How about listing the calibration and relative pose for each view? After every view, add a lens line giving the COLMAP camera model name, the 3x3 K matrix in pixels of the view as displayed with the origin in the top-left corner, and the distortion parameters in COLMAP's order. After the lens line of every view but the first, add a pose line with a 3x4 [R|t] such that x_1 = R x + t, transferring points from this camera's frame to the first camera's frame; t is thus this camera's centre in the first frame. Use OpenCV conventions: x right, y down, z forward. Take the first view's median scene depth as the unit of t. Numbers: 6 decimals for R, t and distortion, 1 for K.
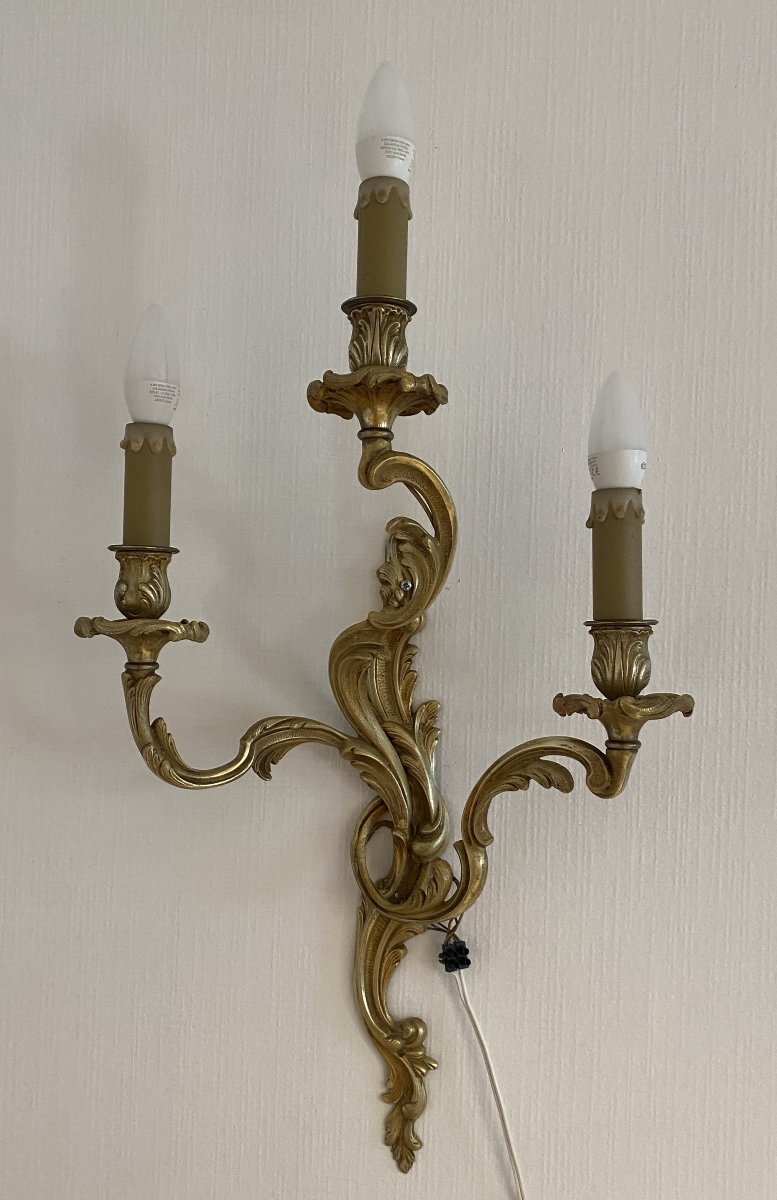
lens RADIAL K [[1277.1, 0, 471.2], [0, 1277.1, 615.1], [0, 0, 1]] dist [0.061815, 0.000000]
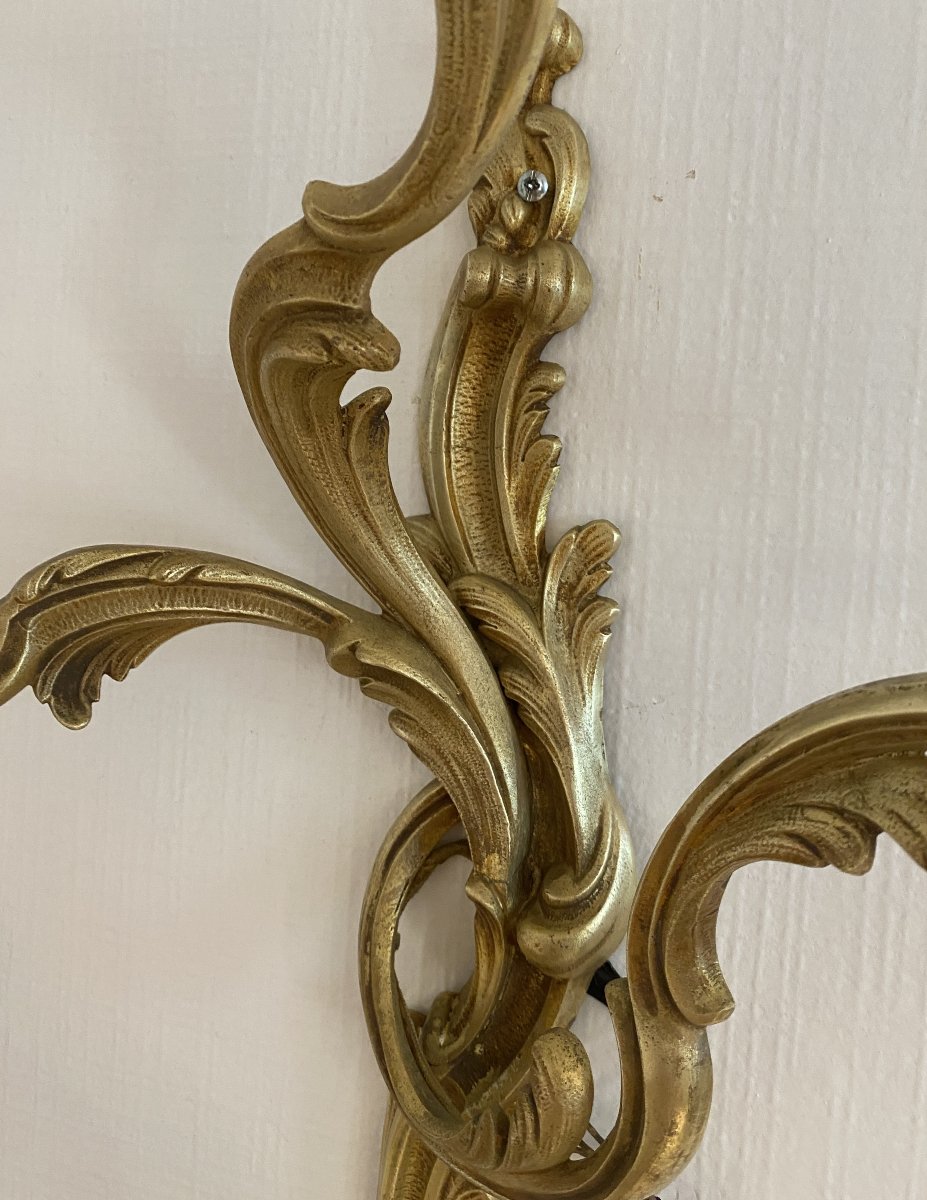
lens RADIAL K [[1329.2, 0, 436.1], [0, 1329.2, 569.9], [0, 0, 1]] dist [0.018716, 0.000000]
pose [[0.959747, 0.044273, -0.277353, 0.029810], [-0.021438, 0.996165, 0.084832, 0.052681], [0.280045, -0.075471, 0.957016, 0.667989]]
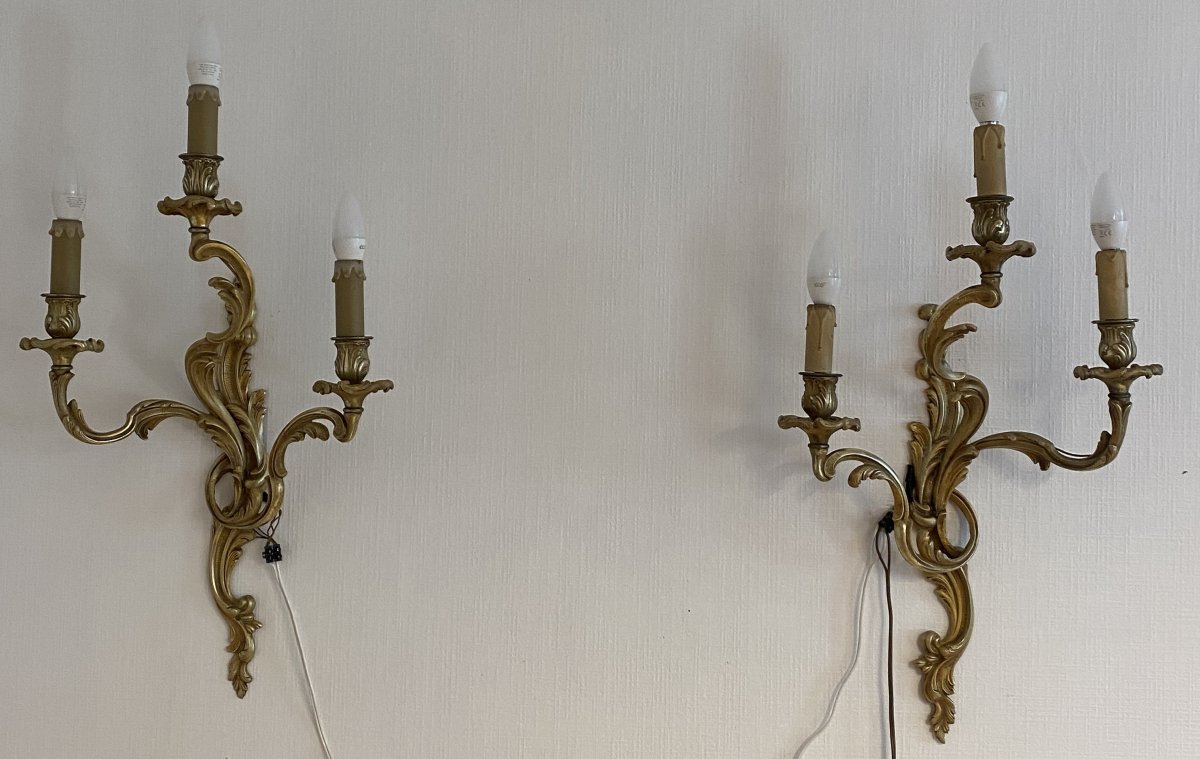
lens RADIAL K [[1427.5, 0, 588.6], [0, 1427.5, 285.6], [0, 0, 1]] dist [0.079495, 0.000000]
pose [[0.998288, -0.005184, 0.058258, 0.276923], [0.006929, 0.999532, -0.029798, -0.004490], [-0.058076, 0.030150, 0.997857, -0.790522]]
